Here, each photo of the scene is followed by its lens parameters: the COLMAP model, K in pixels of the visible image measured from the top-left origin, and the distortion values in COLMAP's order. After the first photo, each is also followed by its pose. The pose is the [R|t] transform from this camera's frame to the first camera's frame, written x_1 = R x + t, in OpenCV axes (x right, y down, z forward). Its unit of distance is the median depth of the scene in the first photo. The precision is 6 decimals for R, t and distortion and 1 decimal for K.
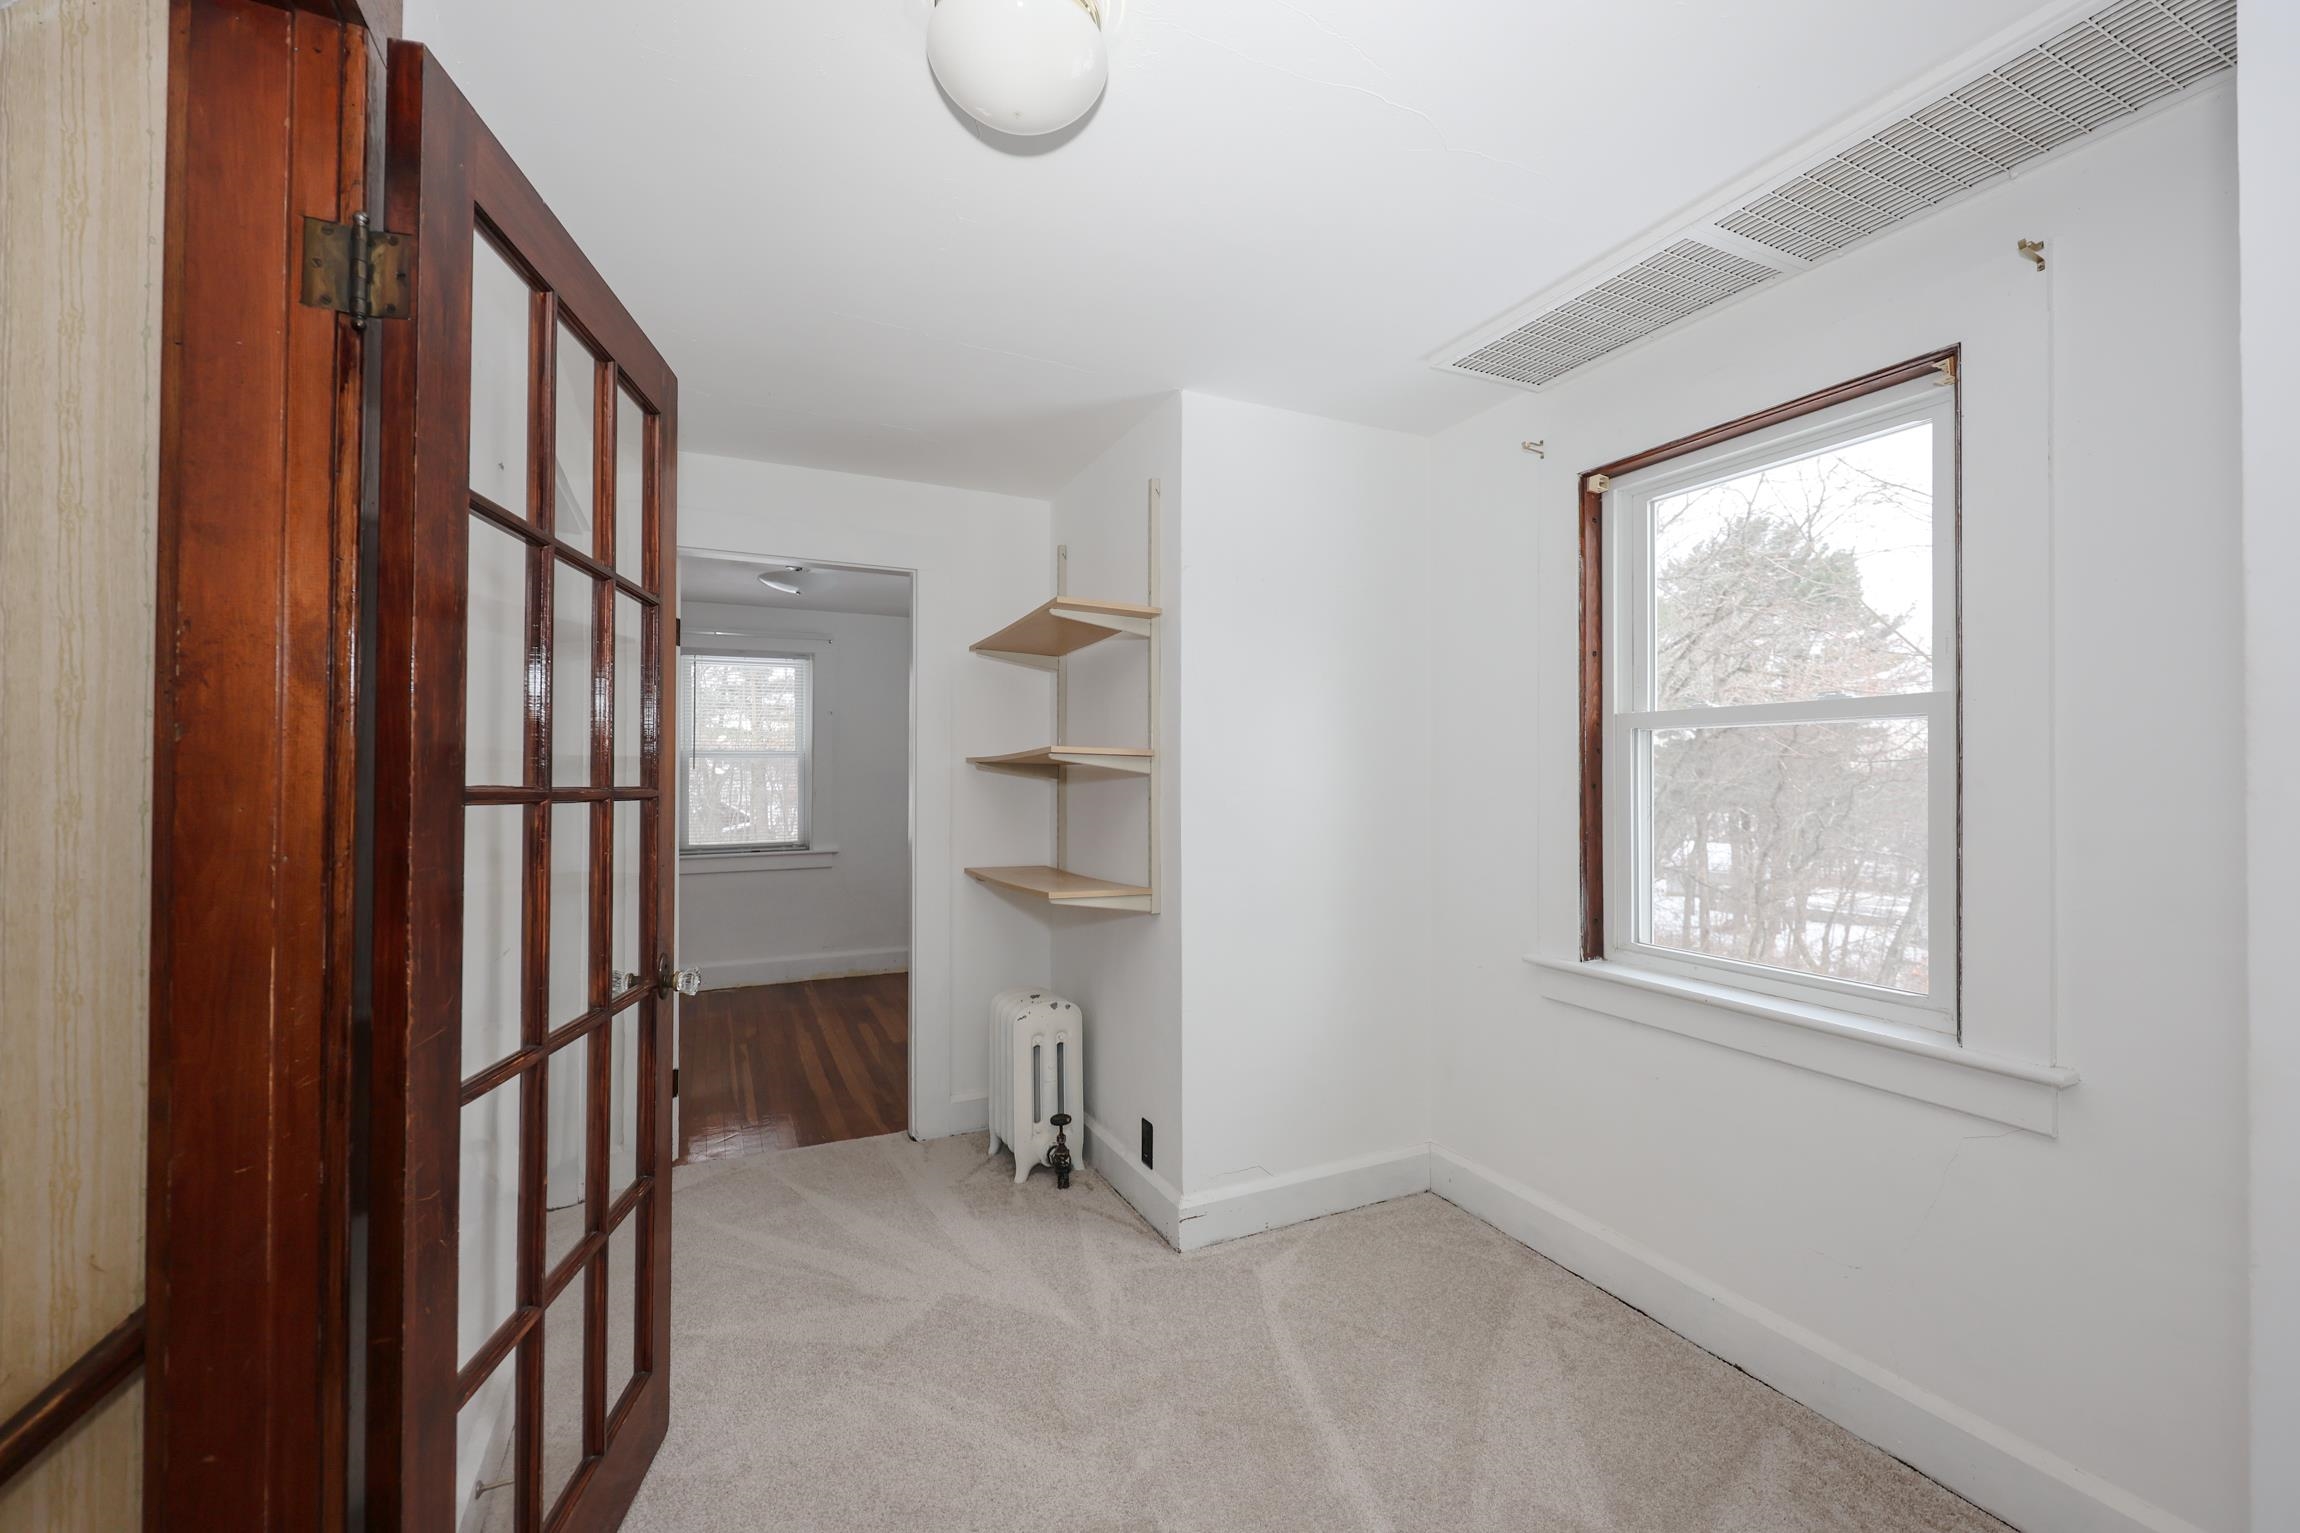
lens RADIAL K [[921.5, 0, 1150.0], [0, 921.5, 766.5], [0, 0, 1]] dist [0.000189, 0.000202]
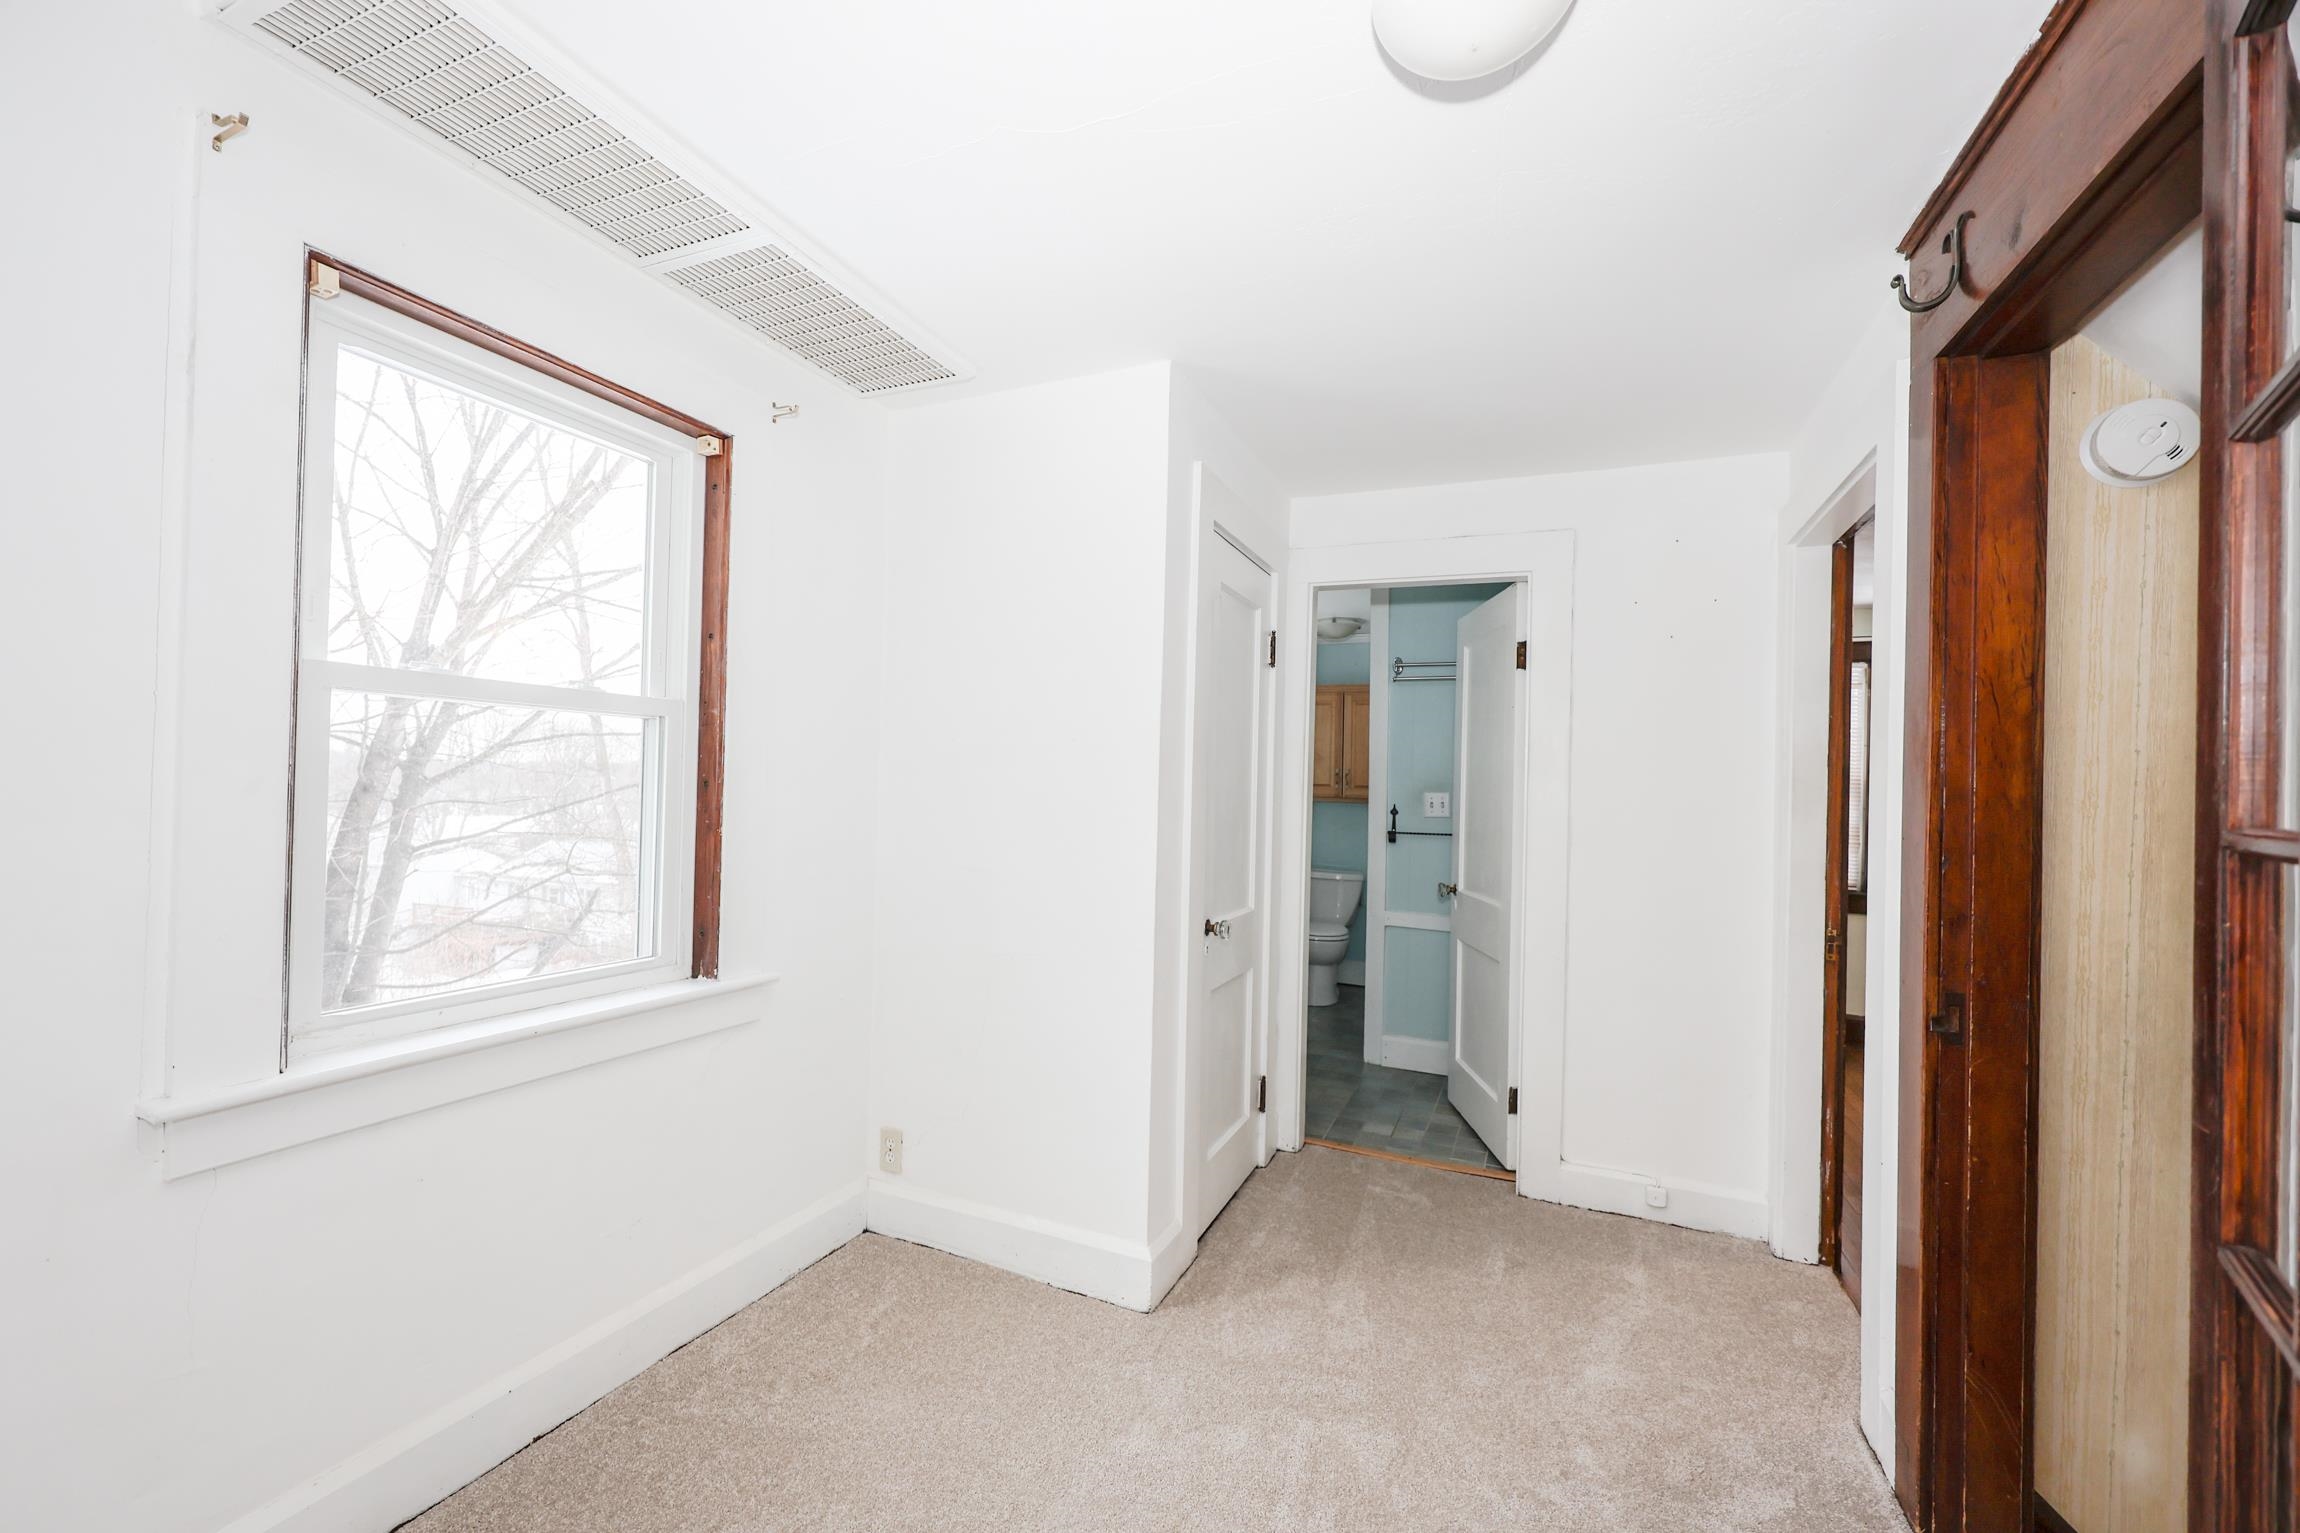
lens RADIAL K [[921.5, 0, 1150.0], [0, 921.5, 766.5], [0, 0, 1]] dist [0.000189, 0.000202]
pose [[-0.658523, -0.008122, 0.752517, -0.406562], [-0.026814, 0.999560, -0.012676, 0.008299], [-0.752083, -0.028525, -0.658451, 1.163579]]
